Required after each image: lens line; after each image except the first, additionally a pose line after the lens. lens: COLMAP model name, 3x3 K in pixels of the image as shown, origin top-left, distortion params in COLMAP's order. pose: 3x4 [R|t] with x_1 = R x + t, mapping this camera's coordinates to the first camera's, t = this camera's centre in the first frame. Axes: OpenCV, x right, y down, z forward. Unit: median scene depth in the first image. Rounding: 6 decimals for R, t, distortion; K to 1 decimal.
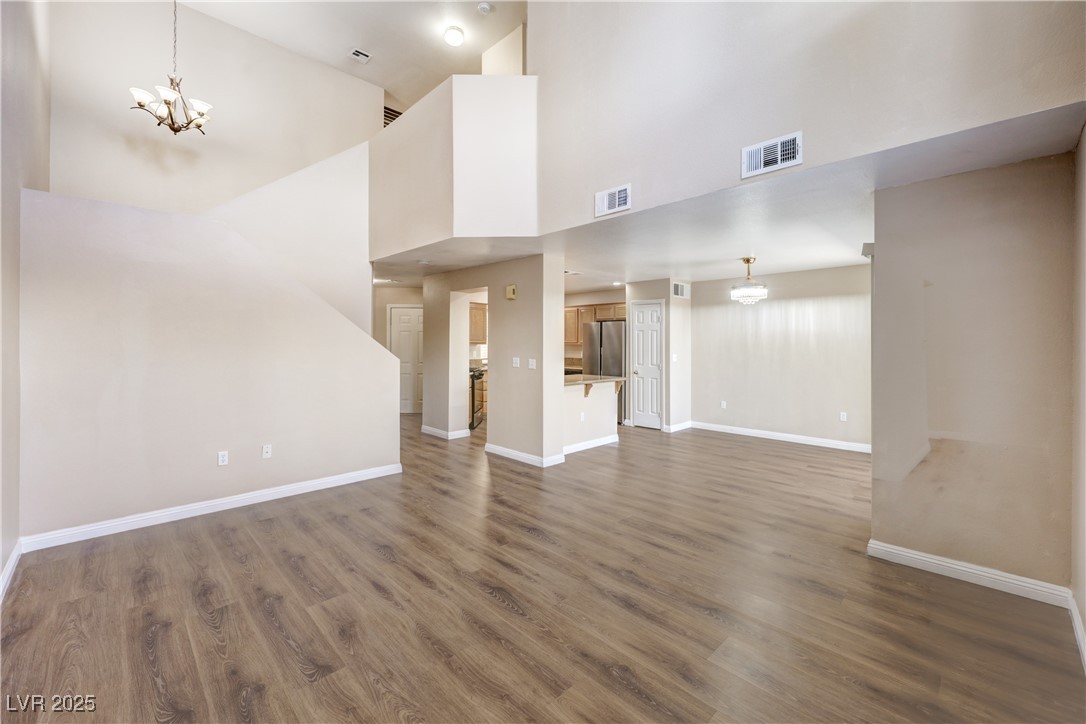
lens RADIAL K [[440.5, 0, 545.6], [0, 440.5, 350.3], [0, 0, 1]] dist [0.000546, 0.000185]
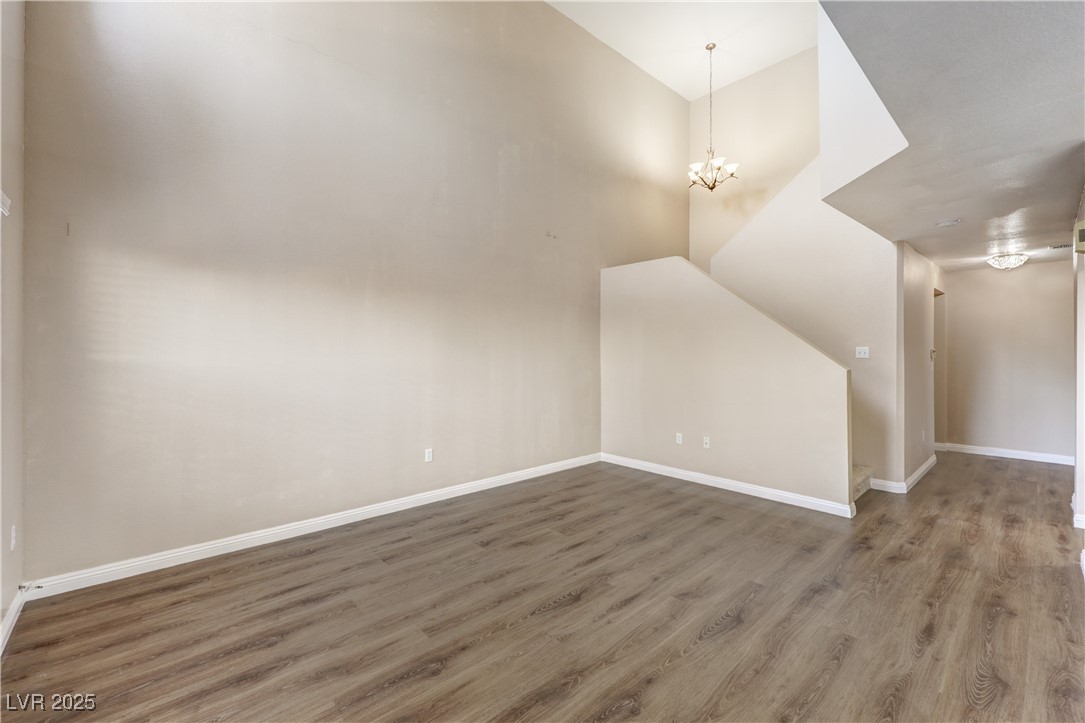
lens RADIAL K [[455.5, 0, 548.6], [0, 455.5, 349.5], [0, 0, 1]] dist [0.000333, 0.000055]
pose [[-0.034415, -0.008861, -0.999368, 0.912763], [-0.015862, 0.999840, -0.008319, 0.003460], [0.999282, 0.015566, -0.034550, 0.974951]]
